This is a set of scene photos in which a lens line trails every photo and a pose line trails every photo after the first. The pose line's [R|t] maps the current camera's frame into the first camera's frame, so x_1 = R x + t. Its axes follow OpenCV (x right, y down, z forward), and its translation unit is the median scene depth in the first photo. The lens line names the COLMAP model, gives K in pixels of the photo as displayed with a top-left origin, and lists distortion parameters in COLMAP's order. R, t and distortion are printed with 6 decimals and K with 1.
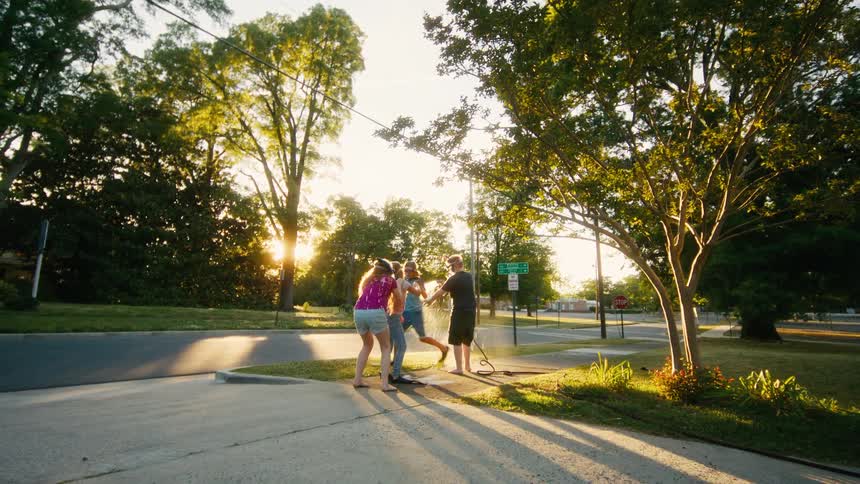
lens RADIAL K [[451.2, 0, 423.0], [0, 451.2, 231.3], [0, 0, 1]] dist [-0.004813, 0.002989]
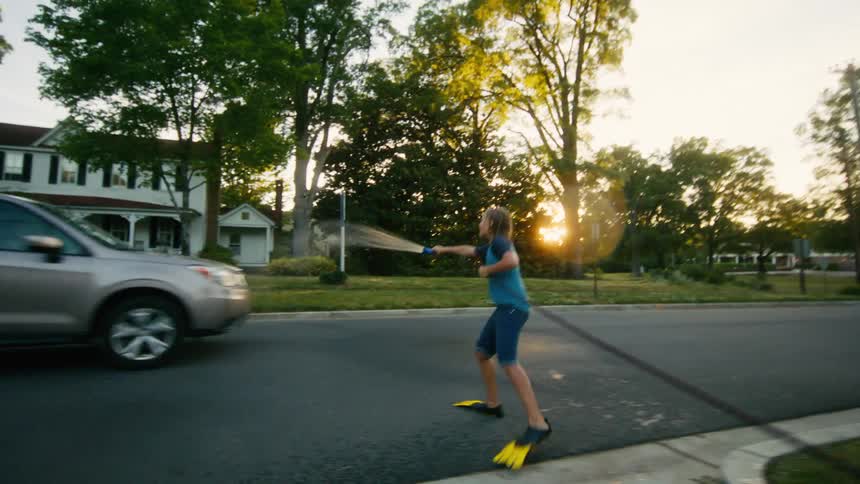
lens RADIAL K [[451.2, 0, 425.7], [0, 451.2, 236.9], [0, 0, 1]] dist [-0.004813, 0.002989]
pose [[0.845384, -0.069558, -0.529610, -0.075366], [0.112553, 0.992421, 0.049318, 0.018102], [0.522166, -0.101302, 0.846806, 0.109213]]
